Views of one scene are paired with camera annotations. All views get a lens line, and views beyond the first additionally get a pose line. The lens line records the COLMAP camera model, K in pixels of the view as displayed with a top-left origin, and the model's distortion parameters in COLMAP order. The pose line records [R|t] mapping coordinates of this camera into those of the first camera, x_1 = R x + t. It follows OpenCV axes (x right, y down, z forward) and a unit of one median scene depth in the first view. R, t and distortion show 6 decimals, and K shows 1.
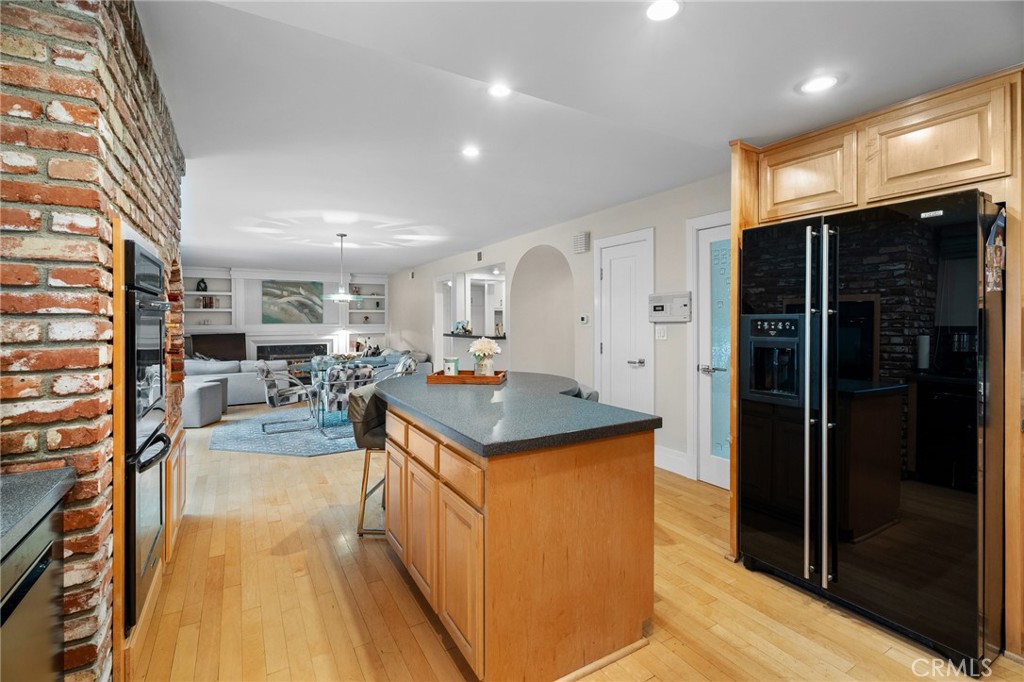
lens RADIAL K [[466.5, 0, 508.5], [0, 466.5, 320.2], [0, 0, 1]] dist [0.001004, -0.000561]
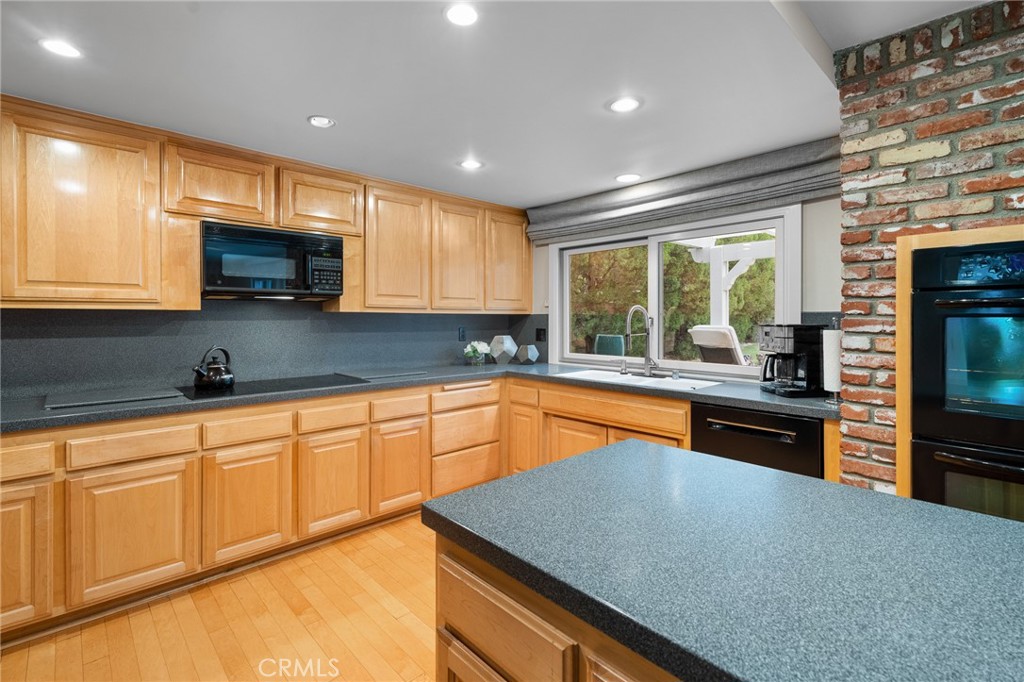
lens RADIAL K [[466.5, 0, 510.6], [0, 466.5, 318.0], [0, 0, 1]] dist [0.001004, -0.000561]
pose [[-0.974914, 0.005326, -0.222516, 0.069168], [0.004843, 0.999985, 0.002714, -0.001335], [0.222527, 0.001569, -0.974925, 0.304823]]
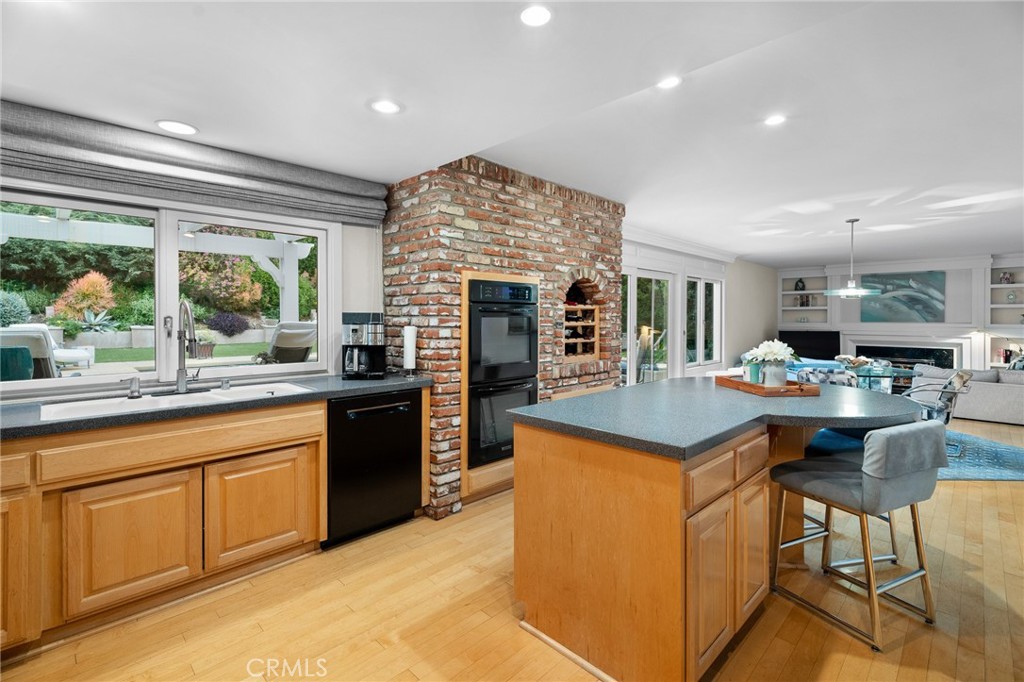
lens RADIAL K [[466.5, 0, 517.8], [0, 466.5, 316.6], [0, 0, 1]] dist [0.001004, -0.000561]
pose [[0.256173, 0.002065, -0.966629, 0.198883], [-0.003776, 0.999992, 0.001136, -0.001315], [0.966624, 0.003359, 0.256179, 0.106872]]
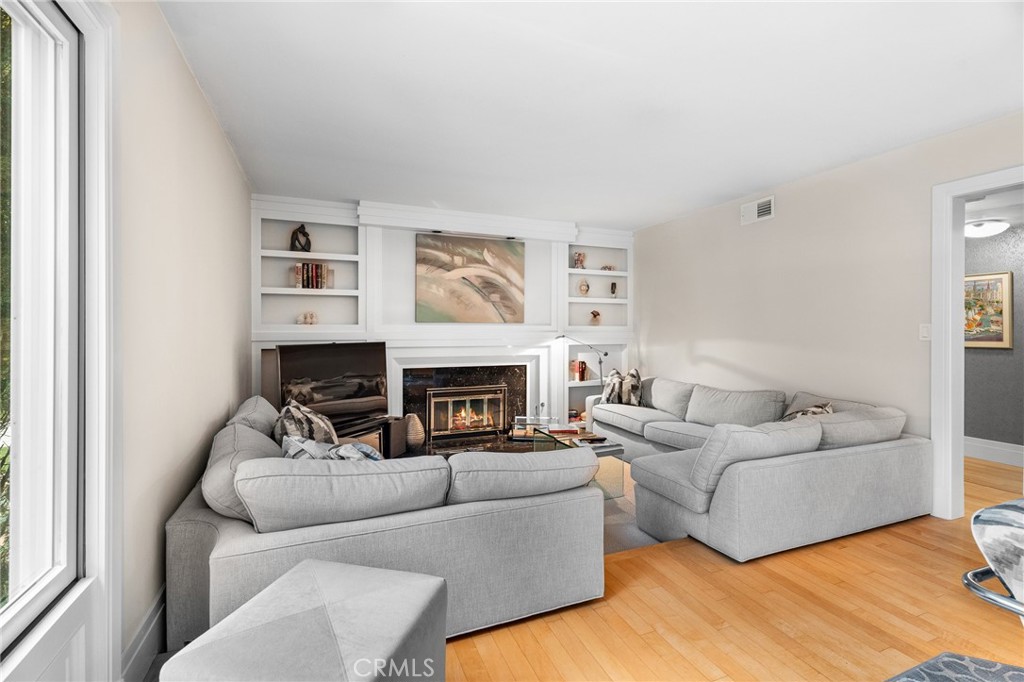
lens RADIAL K [[466.5, 0, 507.8], [0, 466.5, 330.0], [0, 0, 1]] dist [0.001004, -0.000561]
pose [[0.988362, 0.008883, -0.151860, -0.371906], [-0.008295, 0.999955, 0.004507, 0.012804], [0.151893, -0.003195, 0.988392, 0.556967]]
